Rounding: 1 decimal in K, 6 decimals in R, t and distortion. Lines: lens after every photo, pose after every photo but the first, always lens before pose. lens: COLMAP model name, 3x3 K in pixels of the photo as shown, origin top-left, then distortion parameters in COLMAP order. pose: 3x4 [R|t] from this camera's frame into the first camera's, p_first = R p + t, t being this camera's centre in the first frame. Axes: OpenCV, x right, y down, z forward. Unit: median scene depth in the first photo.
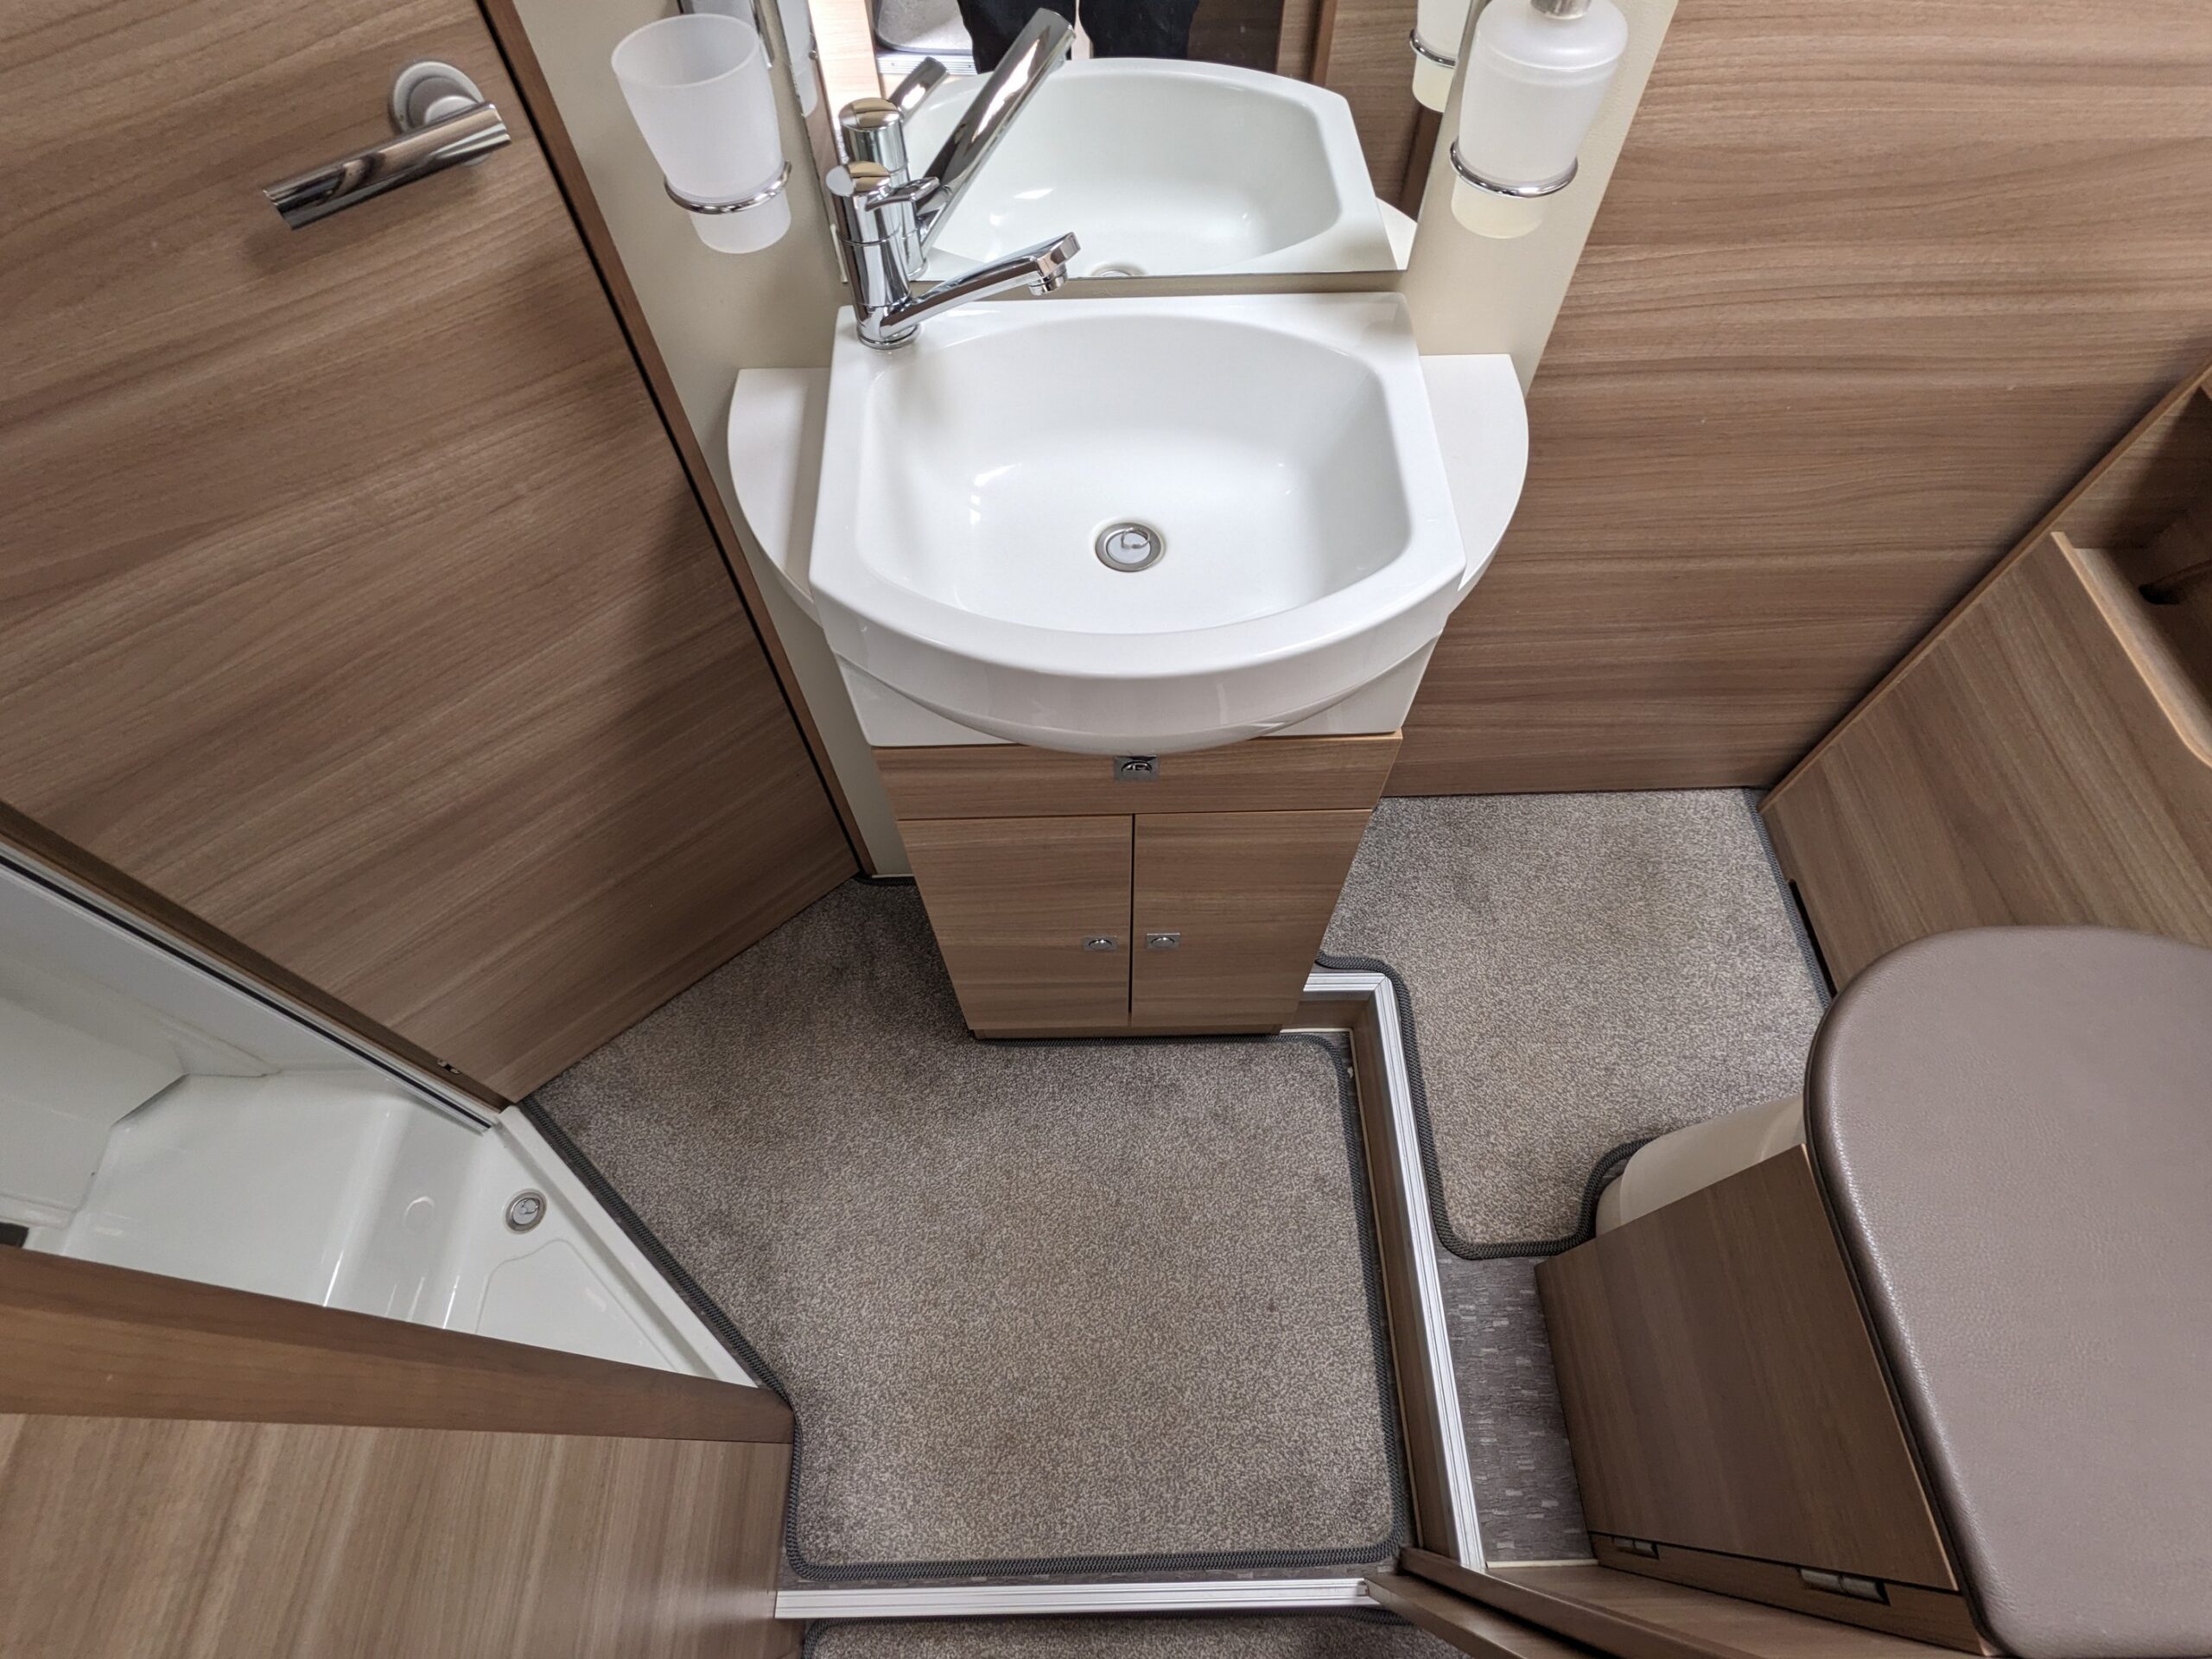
lens RADIAL K [[1064.1, 0, 1115.2], [0, 1064.1, 829.8], [0, 0, 1]] dist [-0.007518, 0.002765]
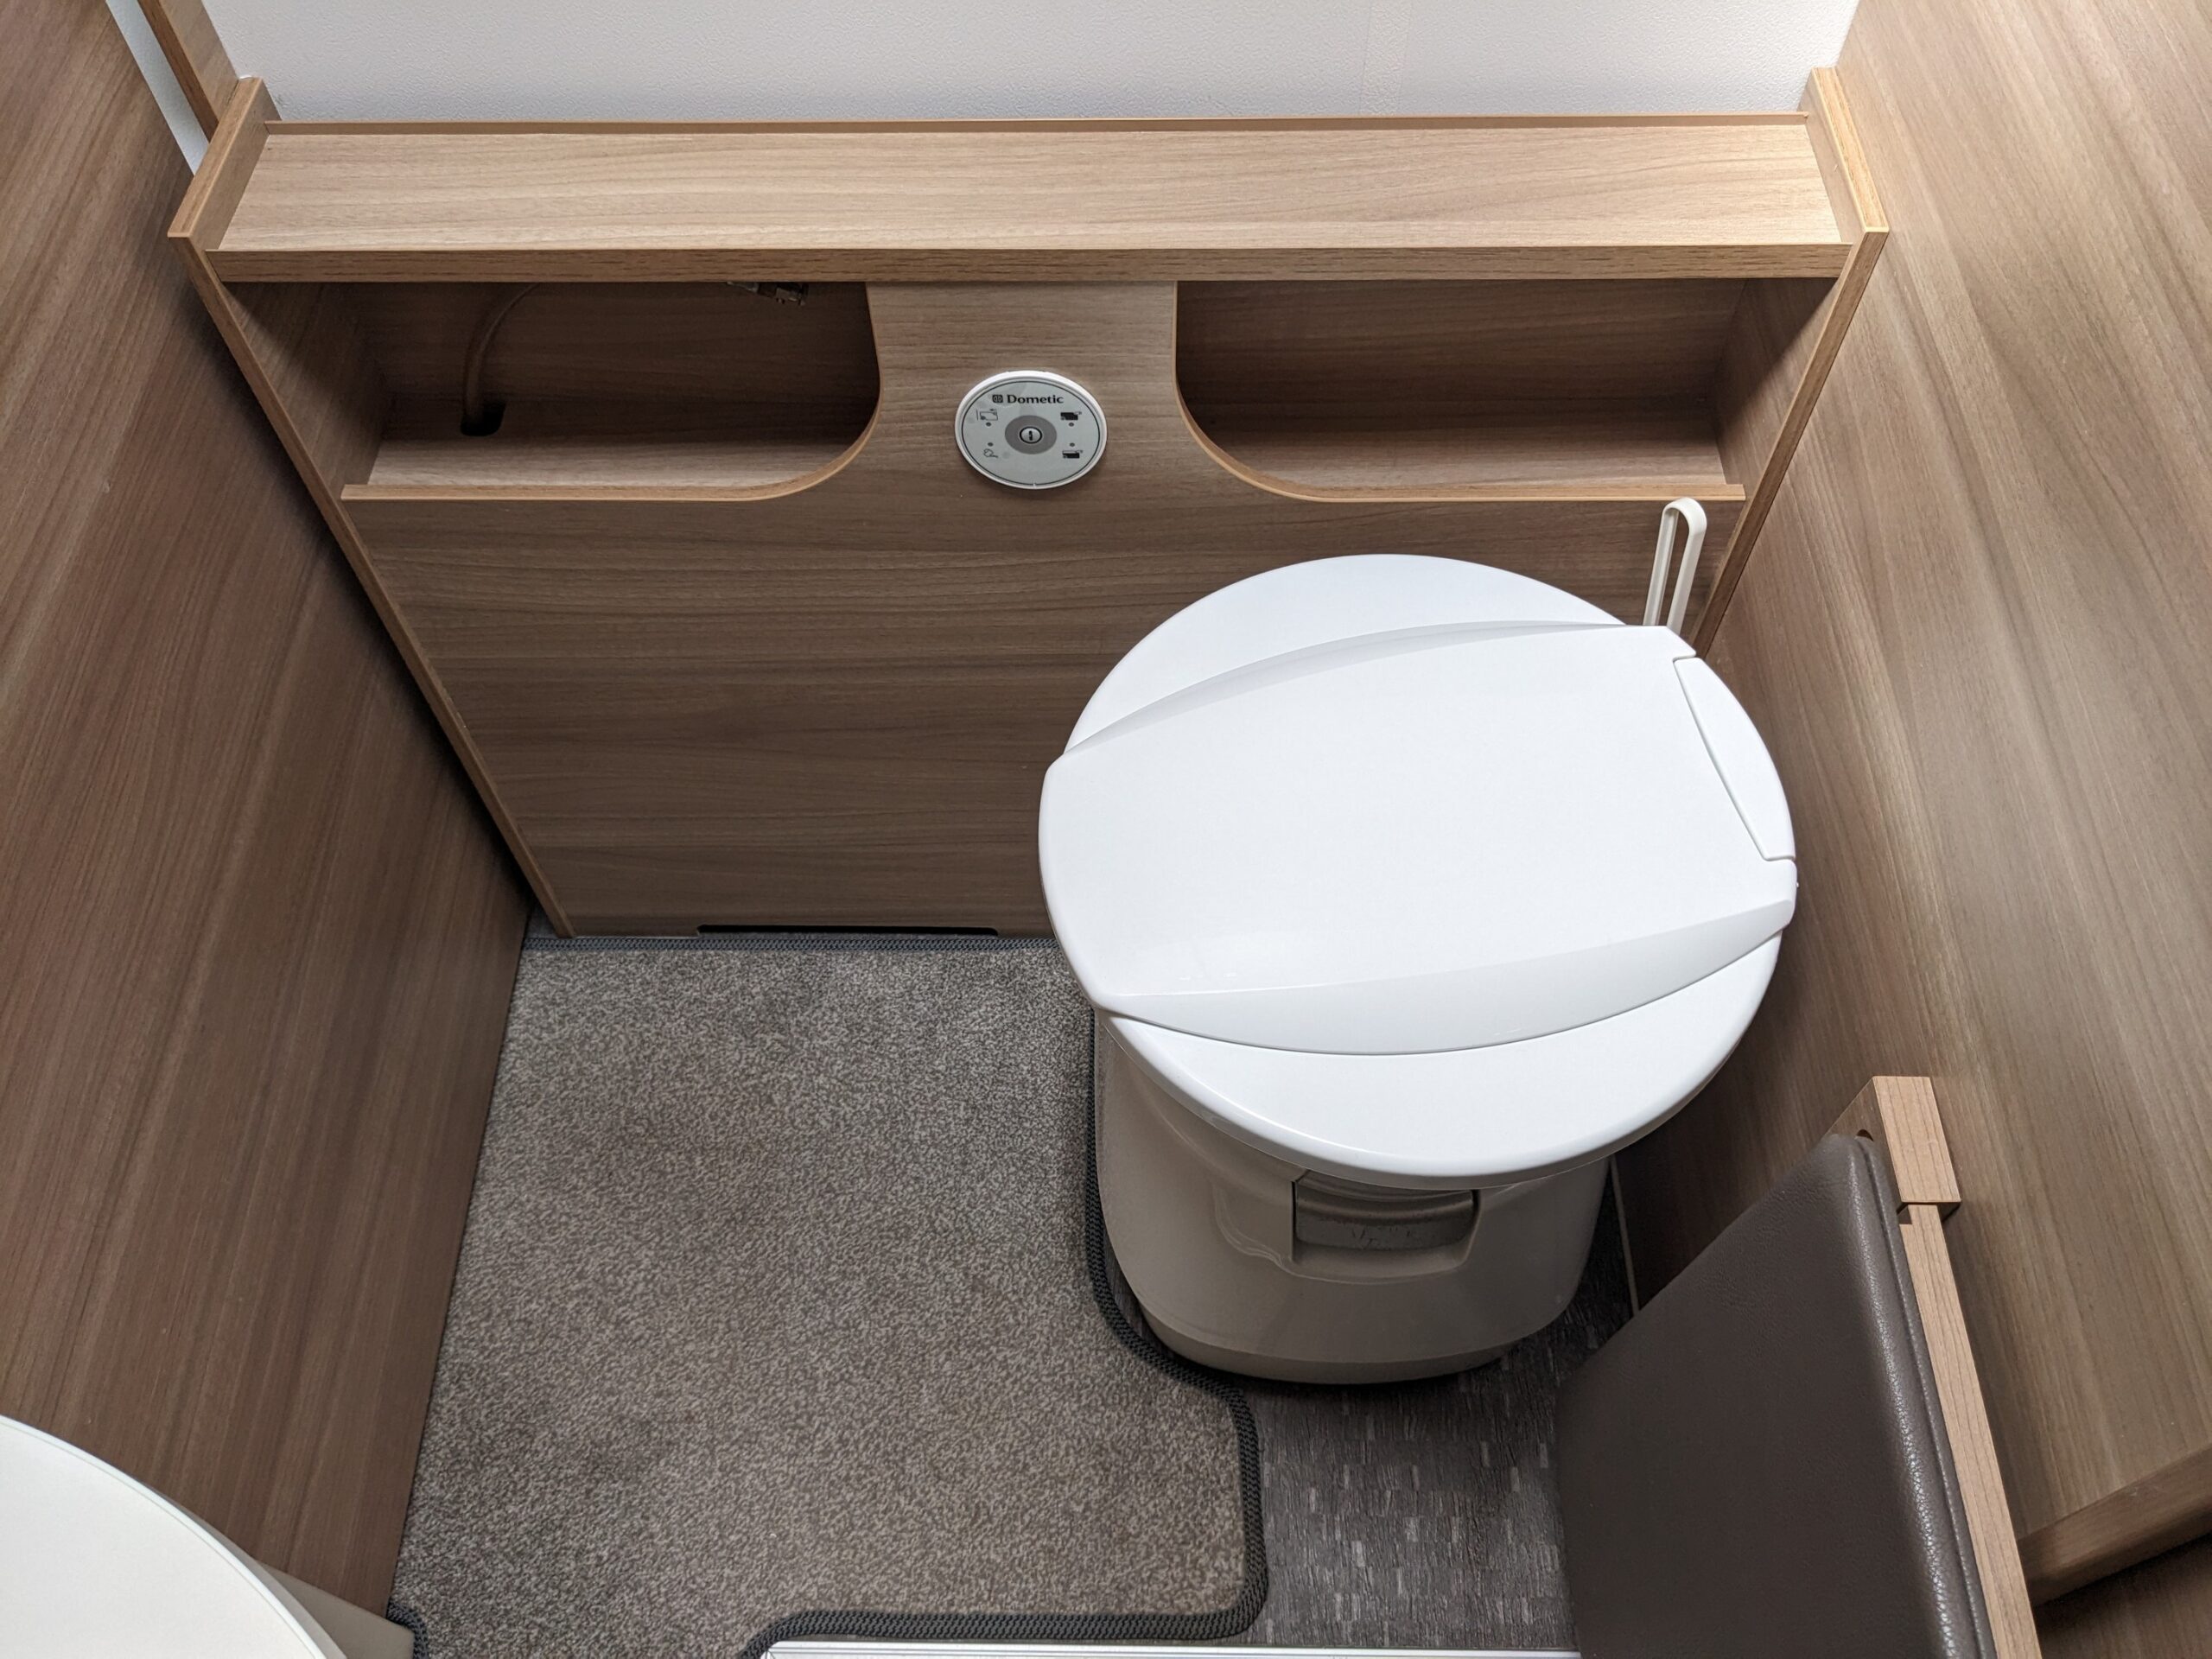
lens RADIAL K [[1763.8, 0, 1099.2], [0, 1763.8, 836.2], [0, 0, 1]] dist [0.047163, -0.063021]
pose [[0.033705, -0.838143, 0.544408, 0.123509], [0.875743, 0.287252, 0.388021, -0.187738], [-0.481599, 0.463683, 0.743680, 0.072215]]
